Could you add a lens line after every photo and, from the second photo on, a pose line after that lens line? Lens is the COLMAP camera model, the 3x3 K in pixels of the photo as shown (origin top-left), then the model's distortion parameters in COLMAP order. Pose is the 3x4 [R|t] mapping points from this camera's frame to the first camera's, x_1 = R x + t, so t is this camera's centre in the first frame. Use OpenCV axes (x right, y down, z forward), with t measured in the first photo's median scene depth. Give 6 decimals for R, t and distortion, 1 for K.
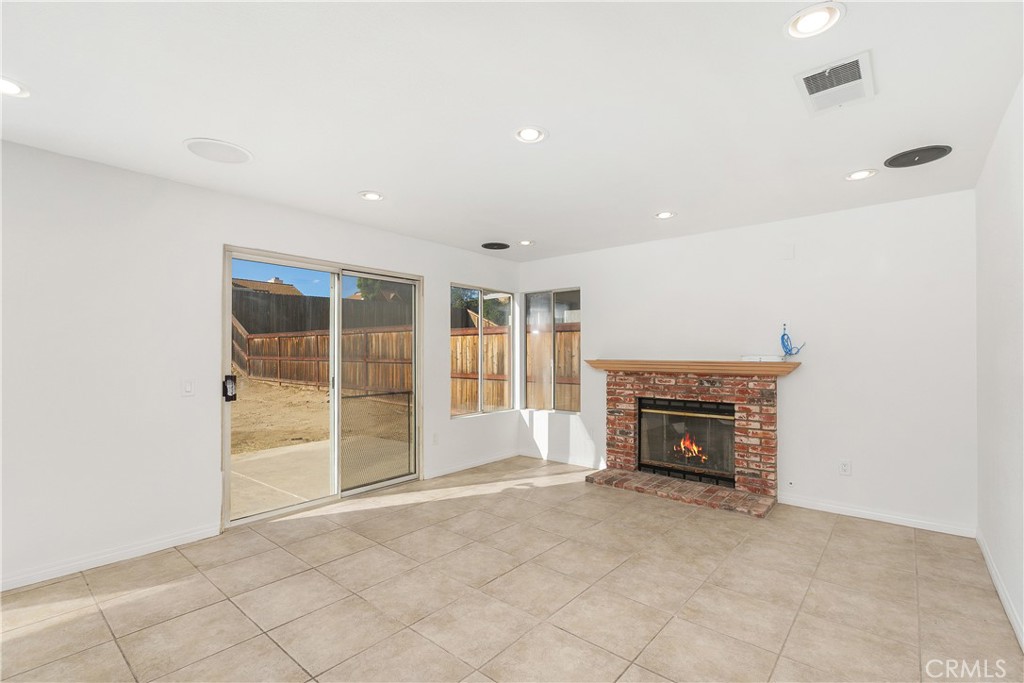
lens RADIAL K [[464.2, 0, 512.6], [0, 464.2, 347.1], [0, 0, 1]] dist [0.001910, -0.000174]
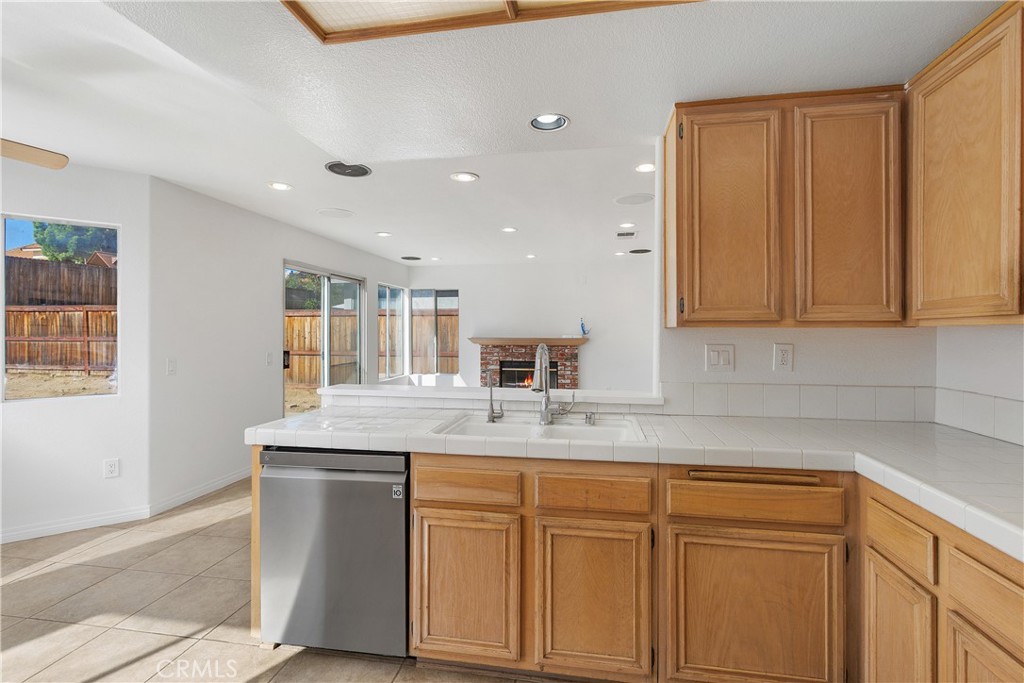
lens RADIAL K [[464.2, 0, 521.5], [0, 464.2, 335.9], [0, 0, 1]] dist [0.001910, -0.000174]
pose [[0.852645, -0.005742, 0.522459, -0.514388], [-0.007584, 0.999698, 0.023364, -0.016274], [-0.522436, -0.023883, 0.852344, -0.404126]]
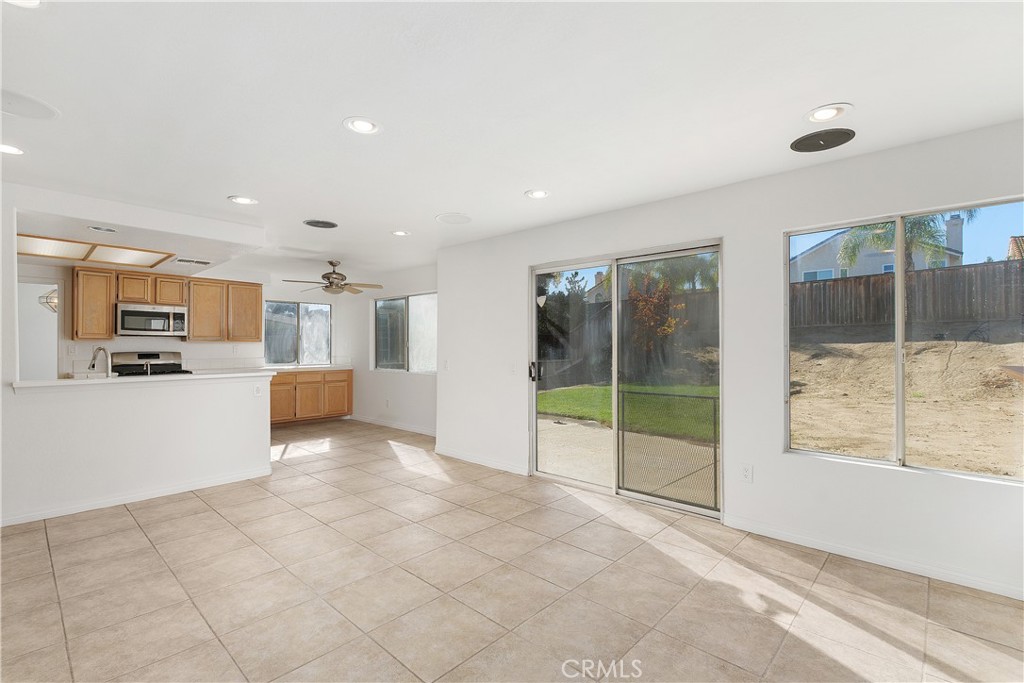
lens RADIAL K [[464.2, 0, 507.5], [0, 464.2, 343.6], [0, 0, 1]] dist [0.001910, -0.000174]
pose [[-0.048877, -0.004976, -0.998792, 0.514201], [0.012092, 0.999911, -0.005574, 0.009837], [0.998732, -0.012350, -0.048813, 0.688102]]
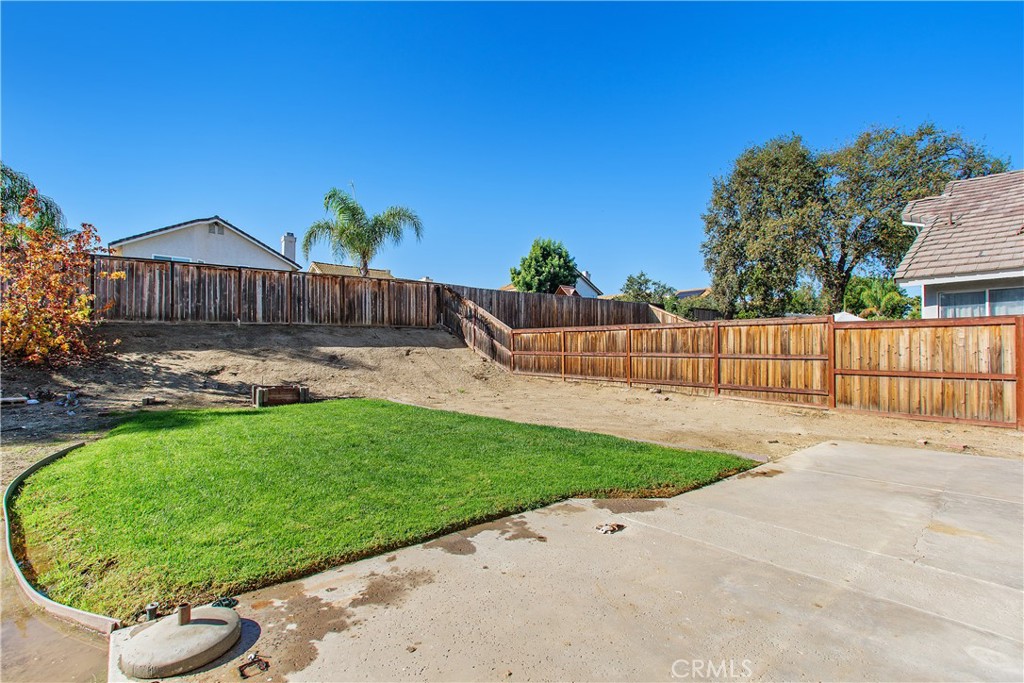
lens RADIAL K [[464.2, 0, 511.2], [0, 464.2, 338.7], [0, 0, 1]] dist [0.001910, -0.000174]
pose [[0.985551, 0.000754, -0.169377, -1.382416], [-0.003032, 0.999908, -0.013194, 0.018233], [0.169351, 0.013517, 0.985463, 0.038072]]
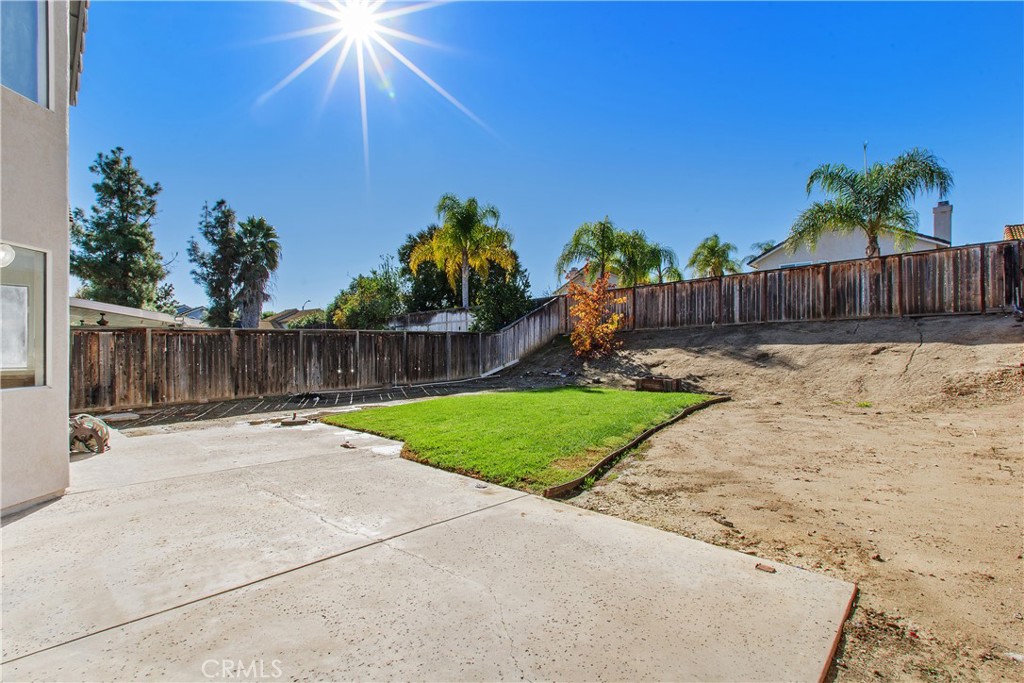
lens RADIAL K [[464.2, 0, 510.5], [0, 464.2, 345.3], [0, 0, 1]] dist [0.001910, -0.000174]
pose [[-0.057162, -0.003273, -0.998360, 0.002551], [0.013319, 0.999903, -0.004041, 0.030214], [0.998276, -0.013528, -0.057112, 1.372842]]
